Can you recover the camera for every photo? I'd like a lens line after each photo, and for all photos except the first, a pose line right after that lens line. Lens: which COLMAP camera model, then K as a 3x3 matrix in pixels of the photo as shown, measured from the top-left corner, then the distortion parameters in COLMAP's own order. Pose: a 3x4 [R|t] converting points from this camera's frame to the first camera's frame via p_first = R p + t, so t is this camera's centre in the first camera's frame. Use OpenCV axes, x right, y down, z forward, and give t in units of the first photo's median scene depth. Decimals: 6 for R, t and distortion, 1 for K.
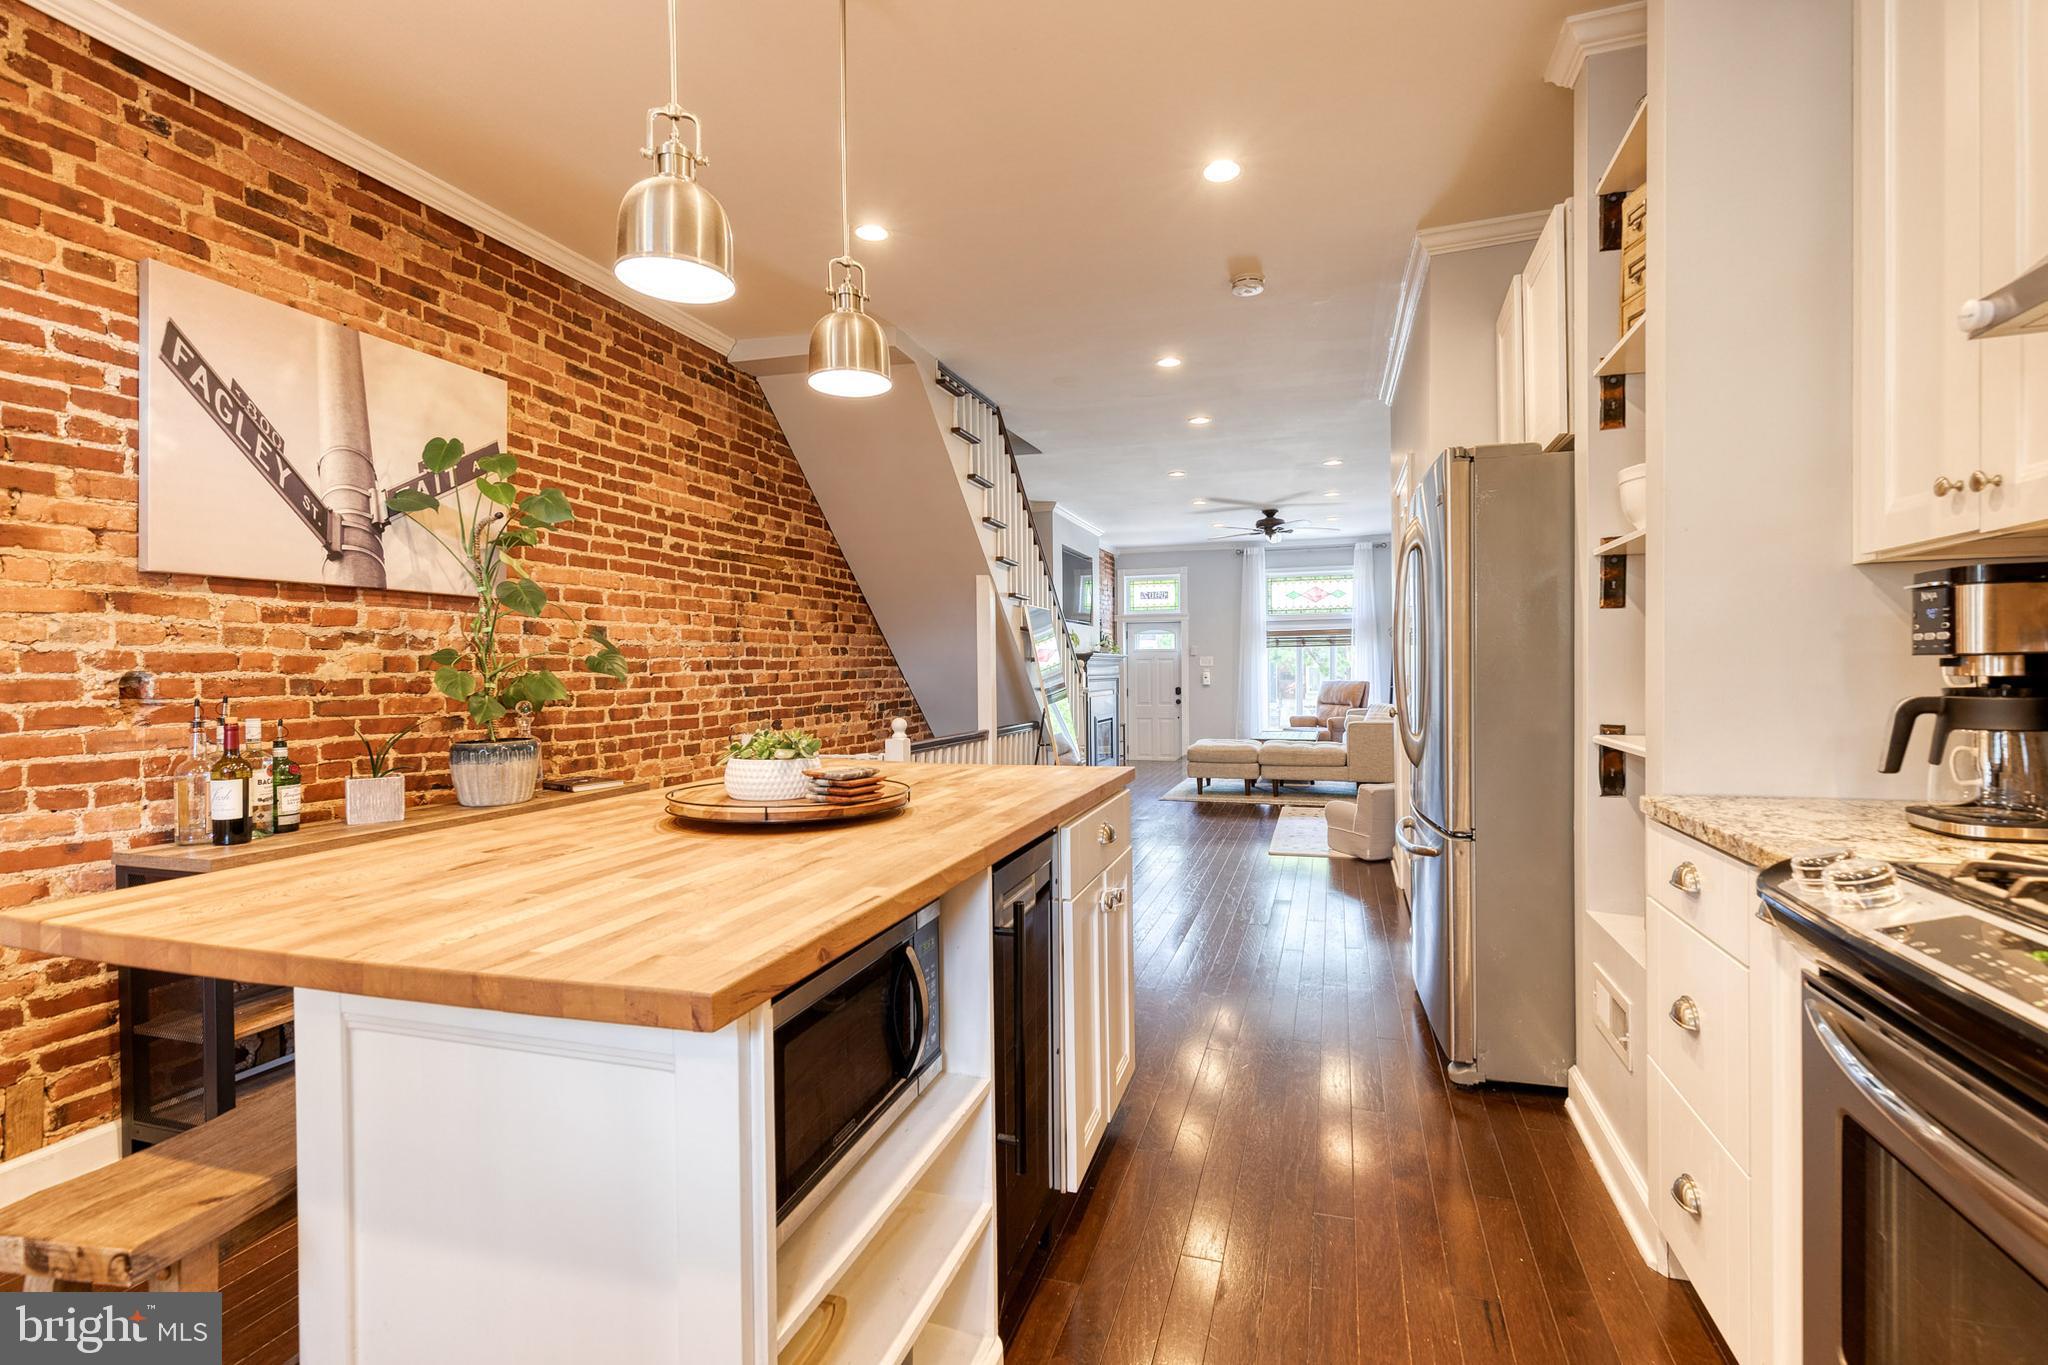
lens RADIAL K [[924.5, 0, 1043.0], [0, 924.5, 676.3], [0, 0, 1]] dist [0.009509, -0.000528]
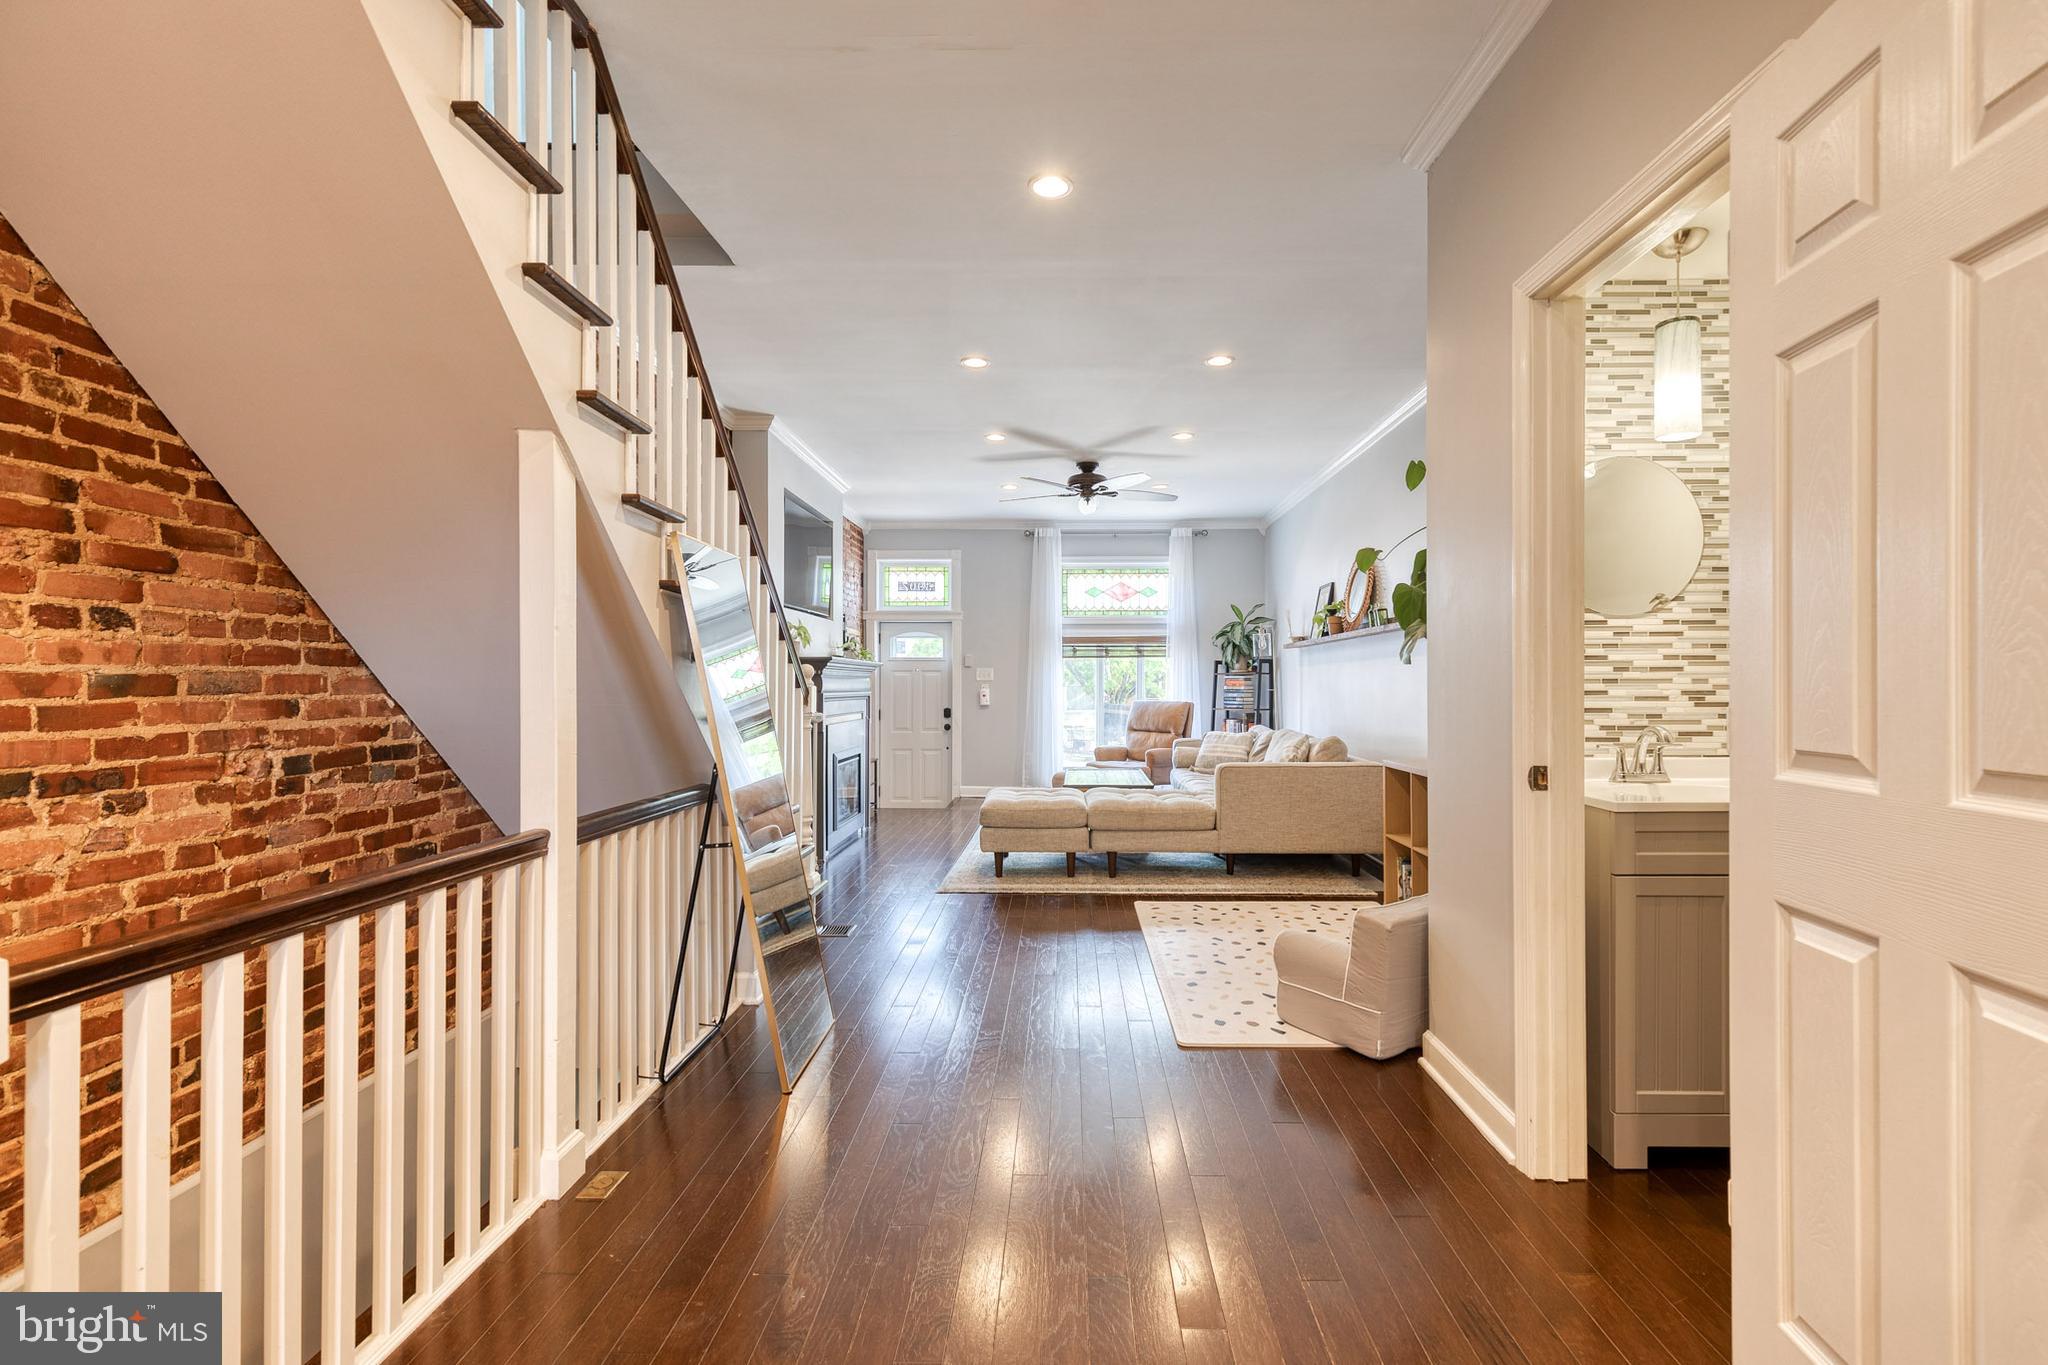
lens RADIAL K [[924.5, 0, 1039.3], [0, 924.5, 685.4], [0, 0, 1]] dist [0.009509, -0.000528]
pose [[0.963313, 0.010479, 0.268176, 0.032112], [-0.008223, 0.999921, -0.009533, -0.000920], [-0.268255, 0.006978, 0.963323, 0.525214]]
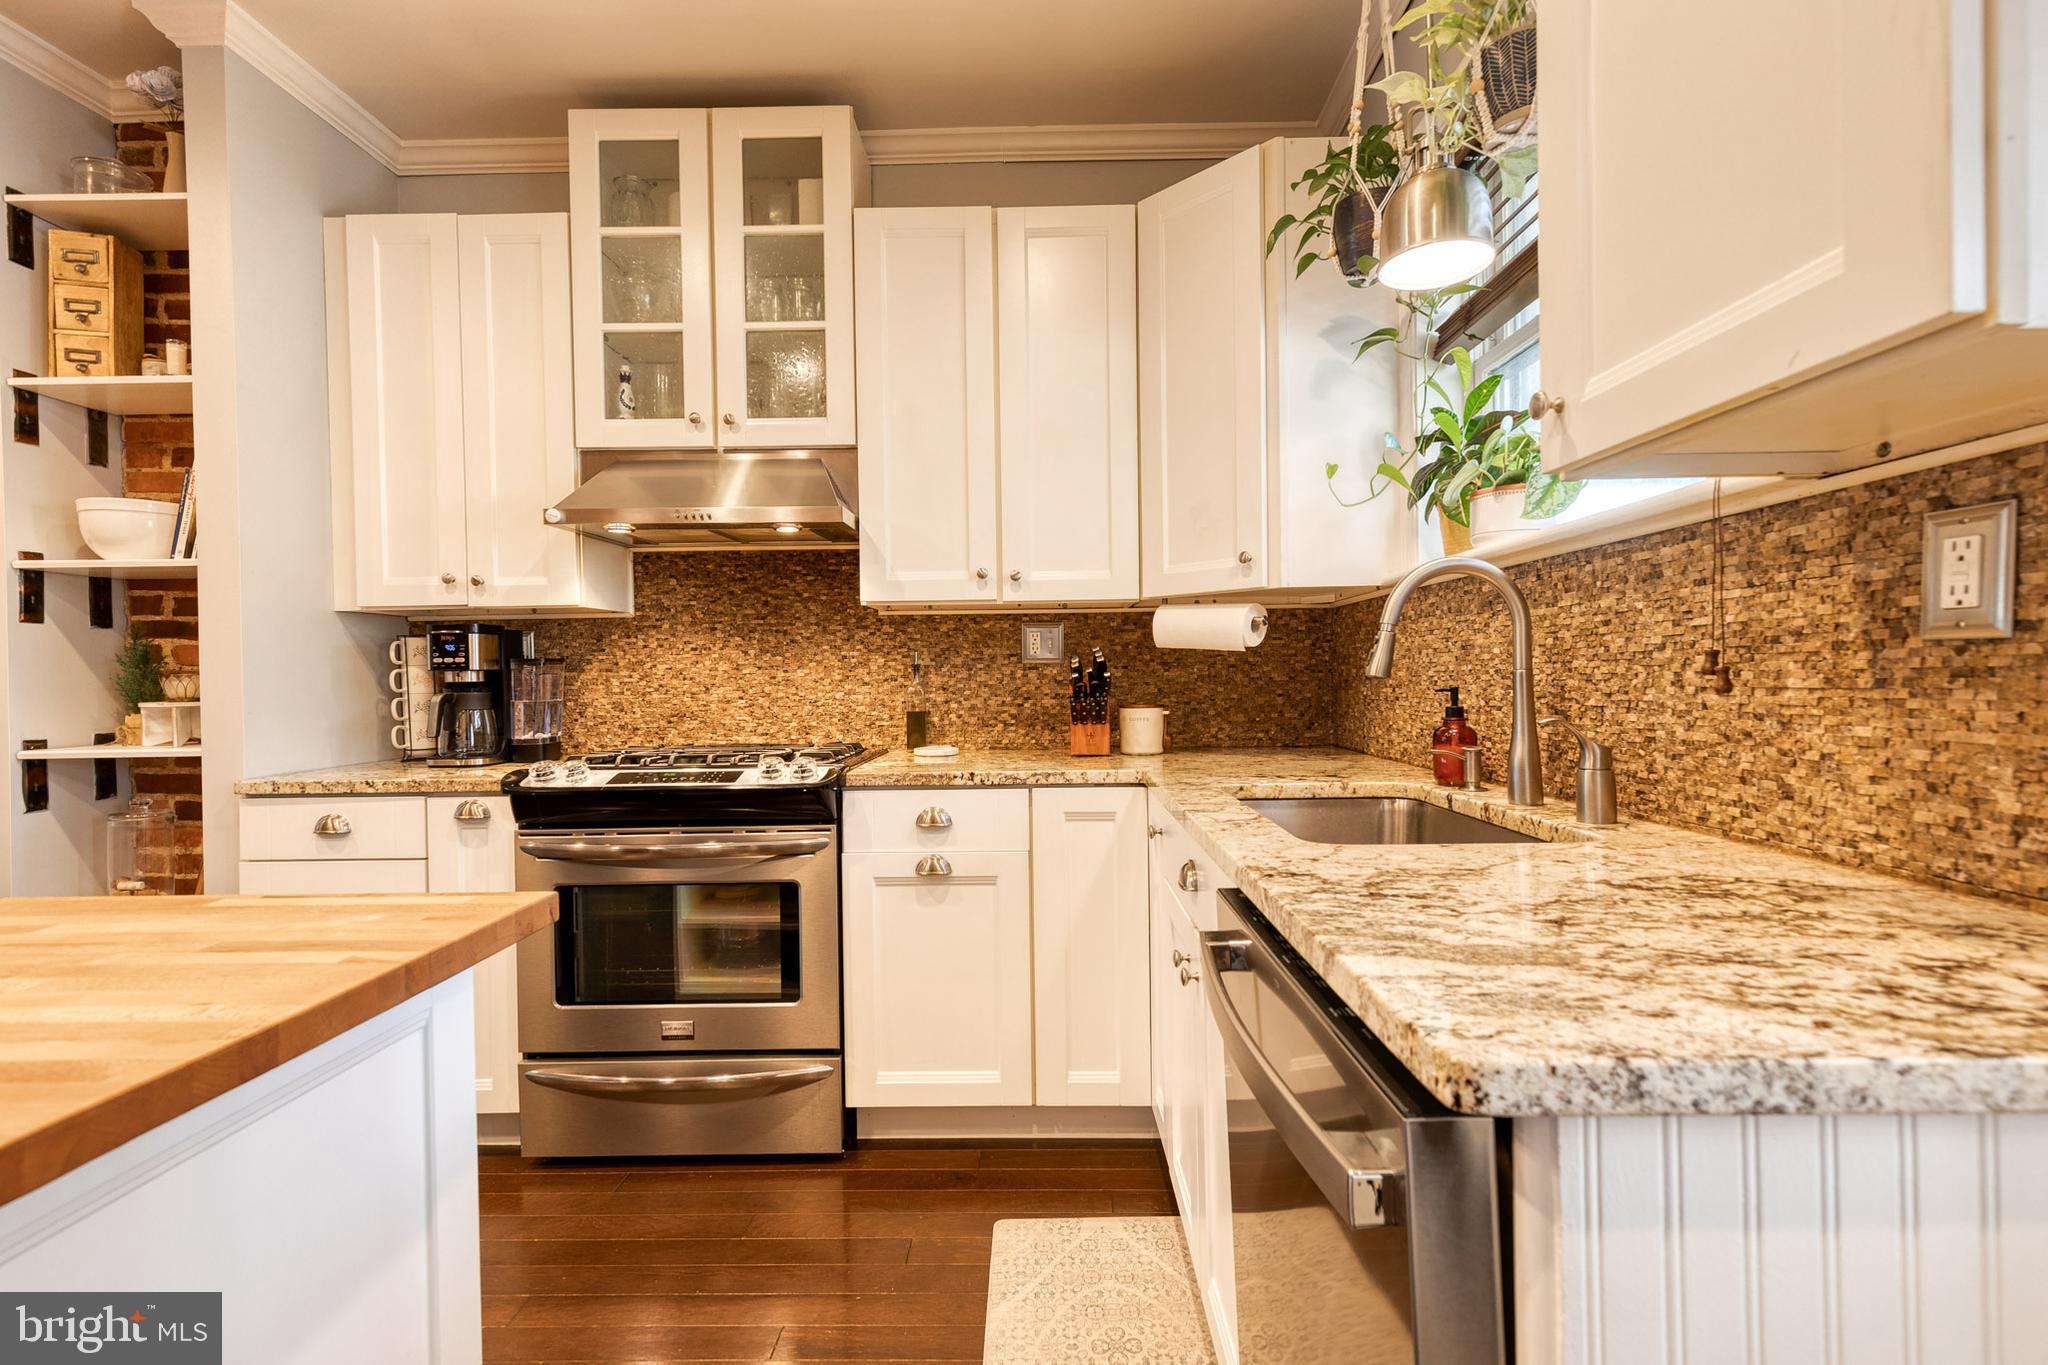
lens RADIAL K [[924.5, 0, 1029.3], [0, 924.5, 683.8], [0, 0, 1]] dist [0.009509, -0.000528]
pose [[-0.279771, 0.005040, 0.960054, -0.256860], [0.024604, 0.999695, 0.001922, 0.006512], [-0.959751, 0.024159, -0.279810, 0.097440]]
